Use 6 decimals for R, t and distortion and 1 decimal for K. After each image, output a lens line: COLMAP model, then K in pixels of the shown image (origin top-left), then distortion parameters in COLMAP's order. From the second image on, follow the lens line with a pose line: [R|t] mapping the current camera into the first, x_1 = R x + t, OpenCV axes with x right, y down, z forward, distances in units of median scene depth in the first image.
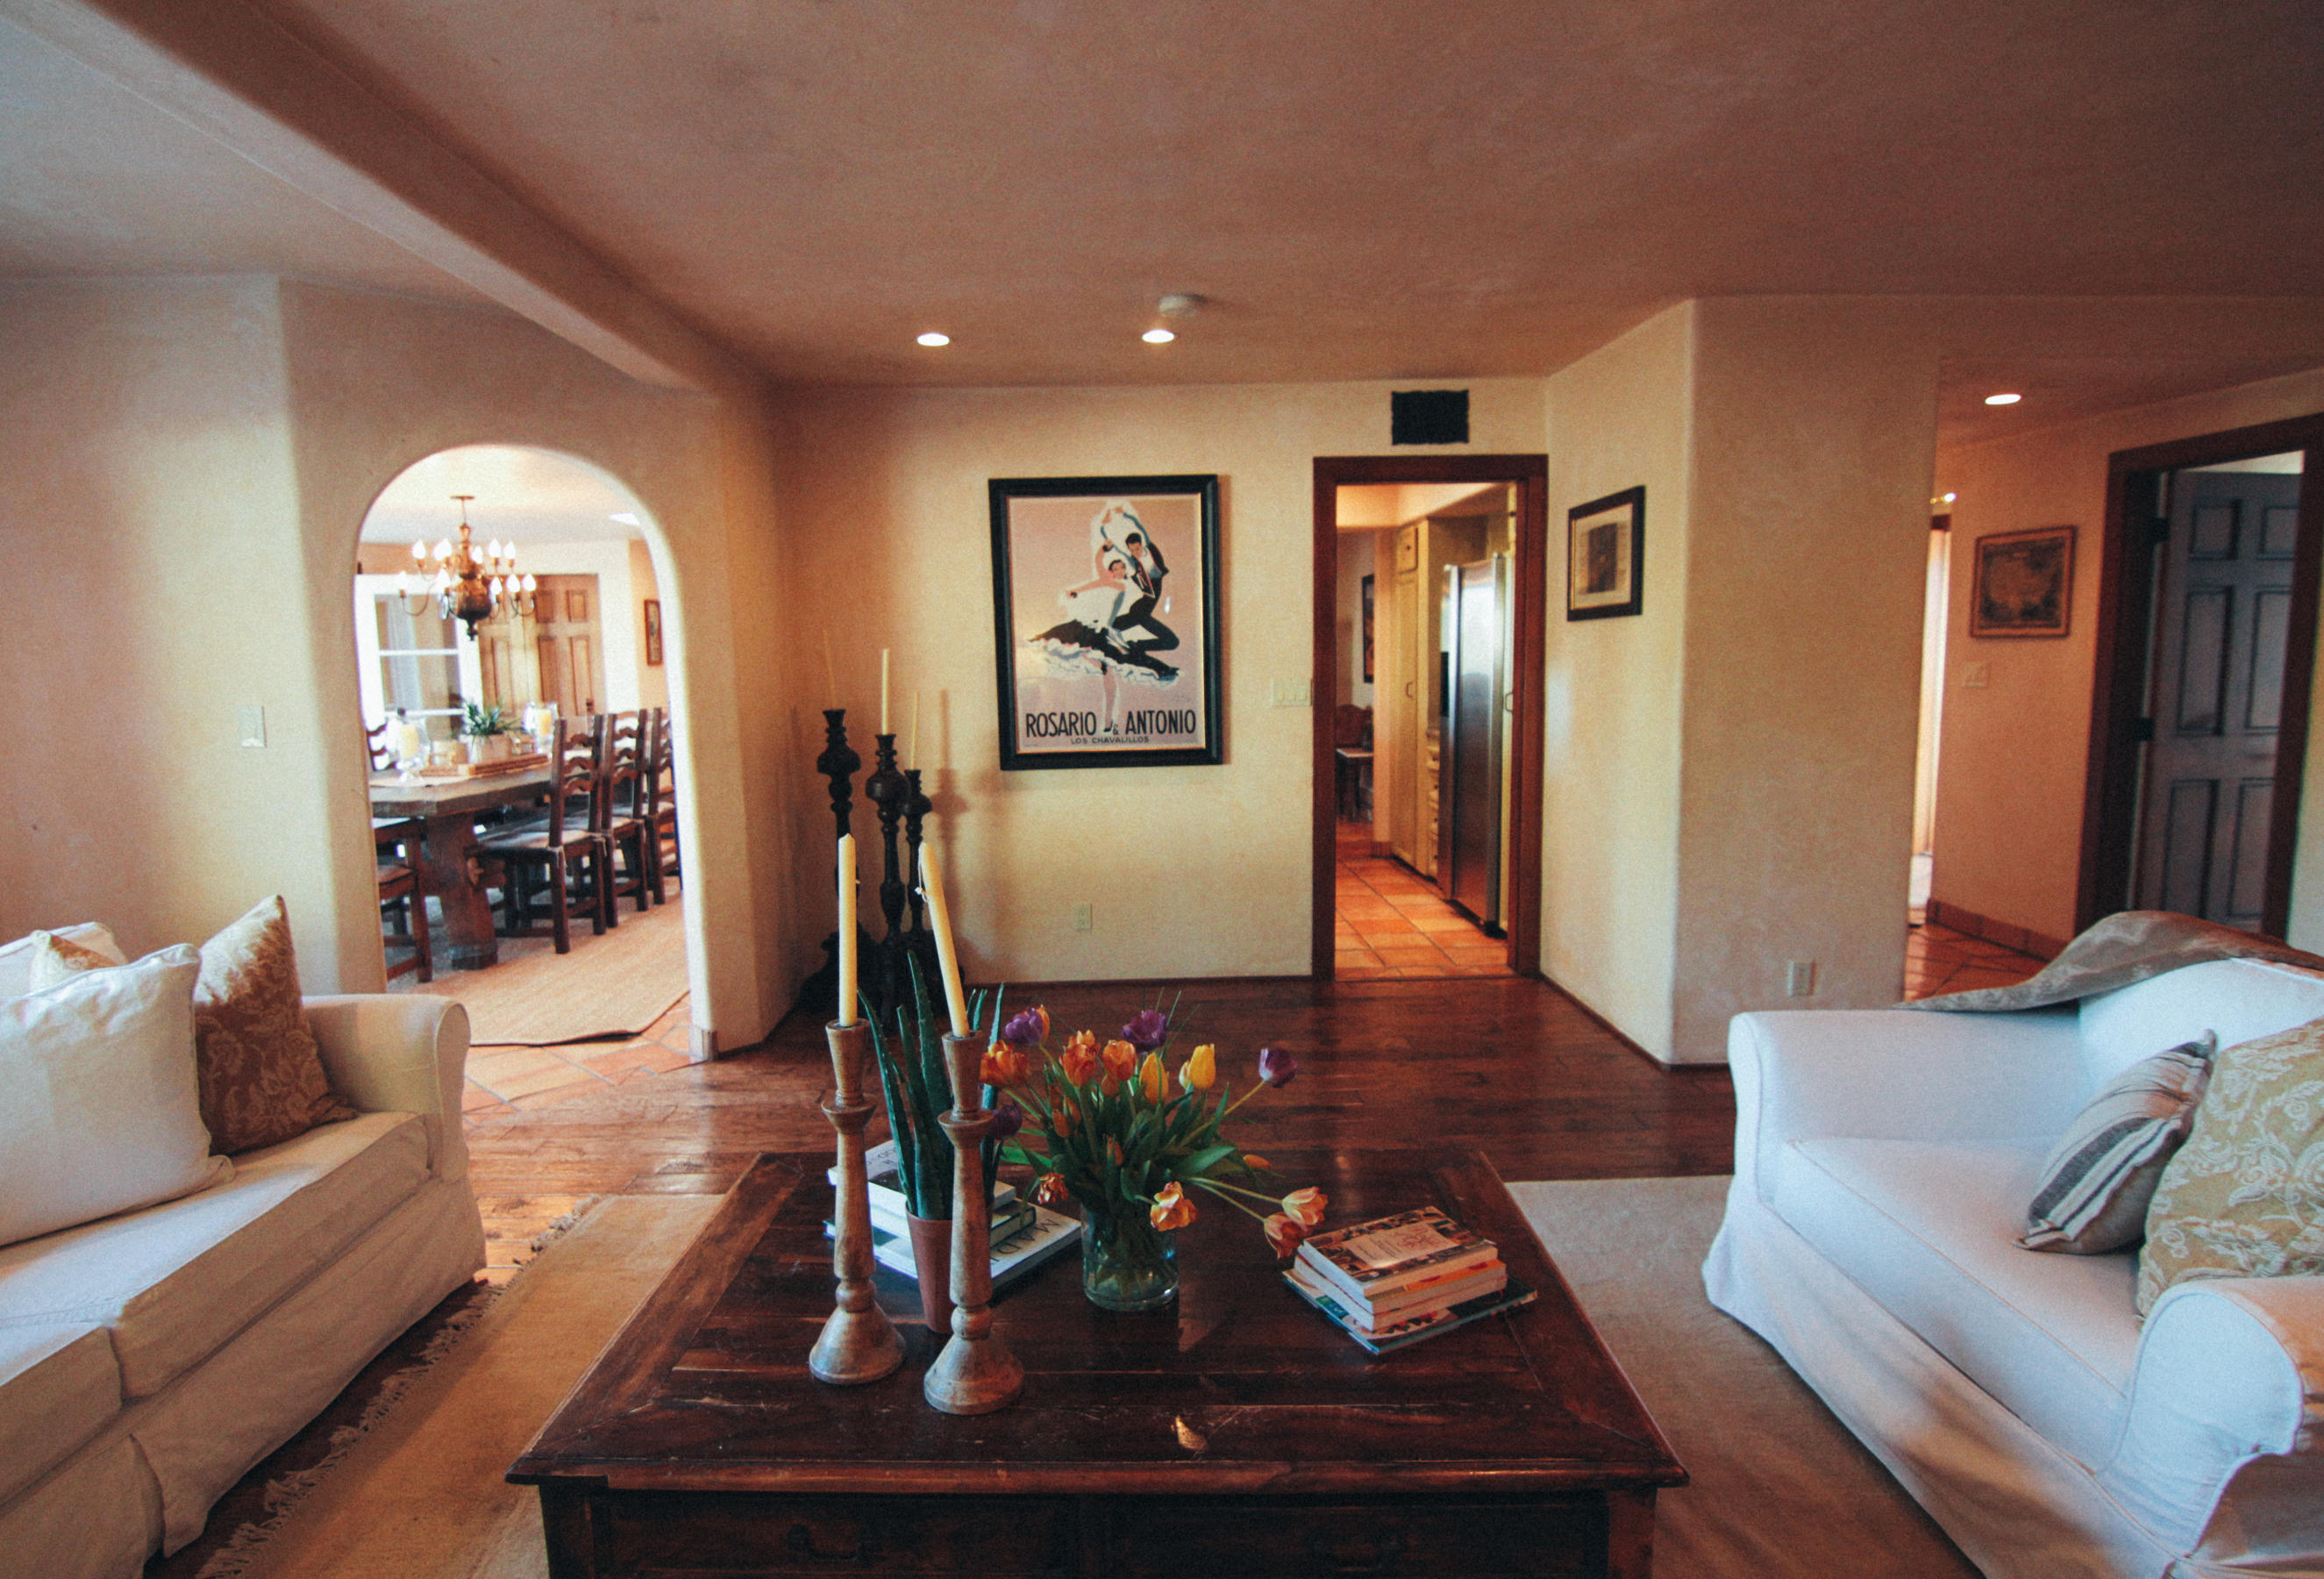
lens RADIAL K [[1278.6, 0, 1161.5], [0, 1278.6, 784.8], [0, 0, 1]] dist [-0.016824, -0.000197]
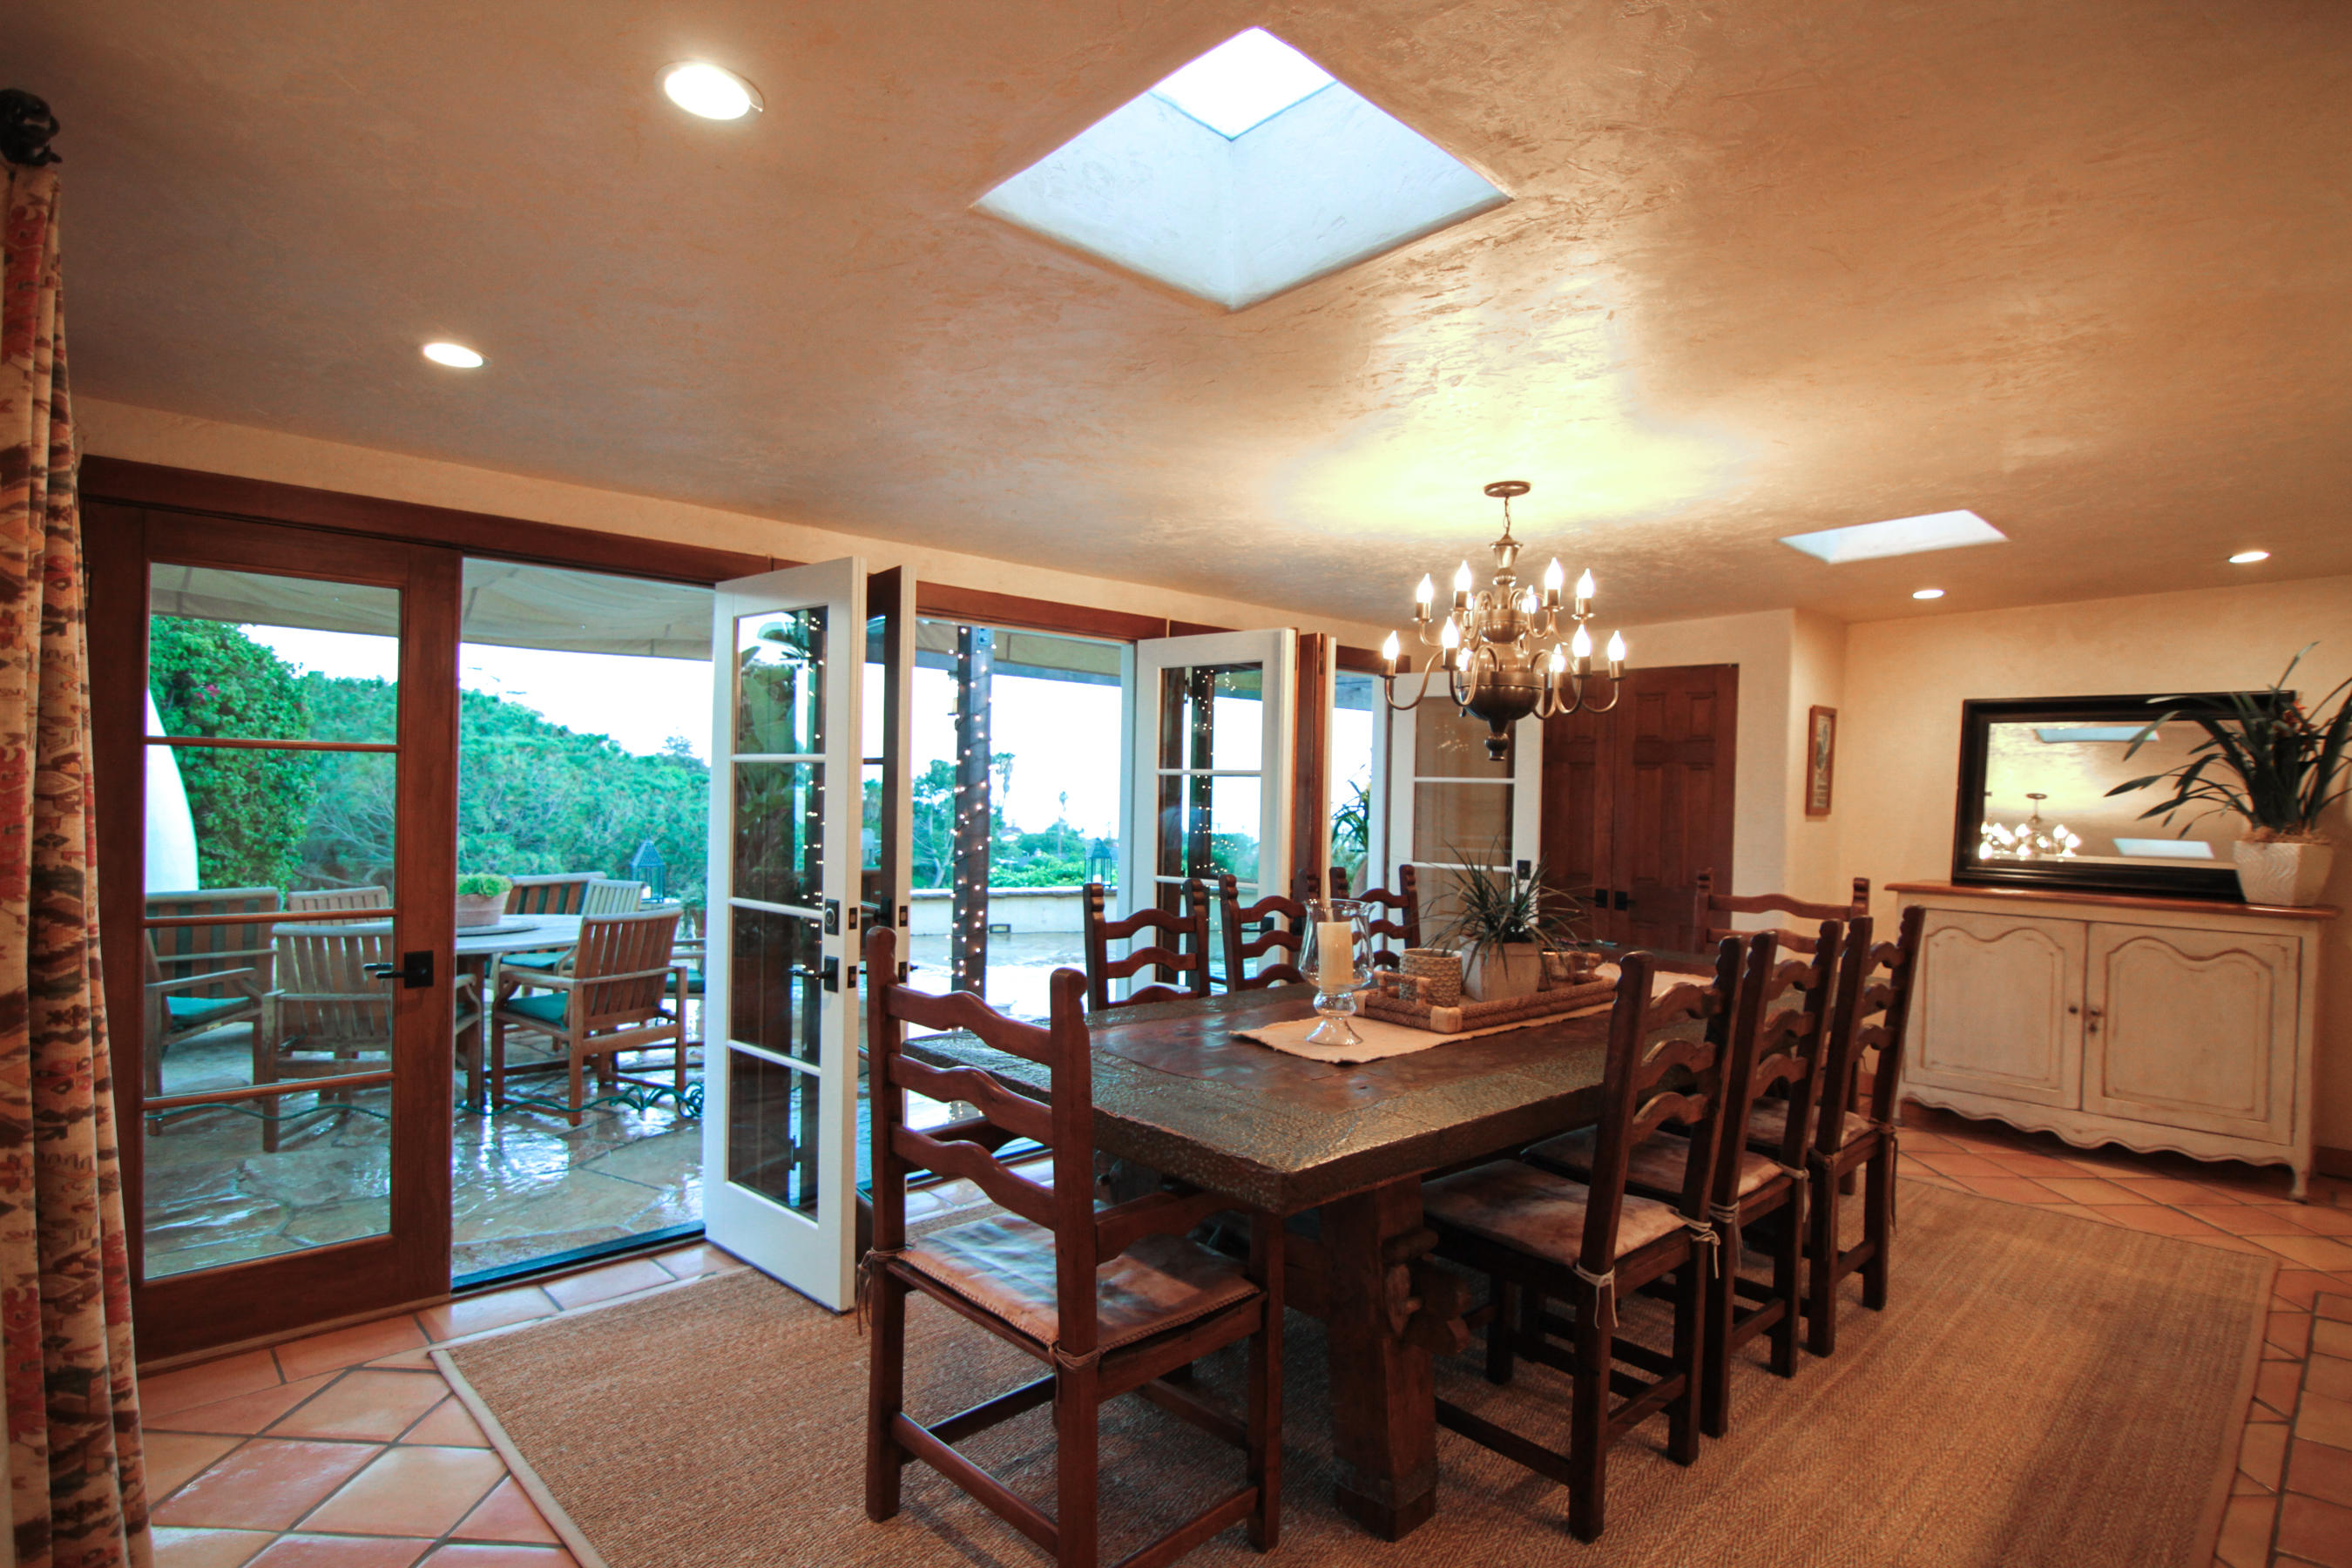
lens RADIAL K [[1228.0, 0, 1169.8], [0, 1228.0, 782.2], [0, 0, 1]] dist [-0.013551, -0.001718]
pose [[0.672382, 0.039084, -0.739171, -0.257588], [-0.117101, 0.991646, -0.054087, -0.060468], [0.730882, 0.122925, 0.671342, 0.560839]]
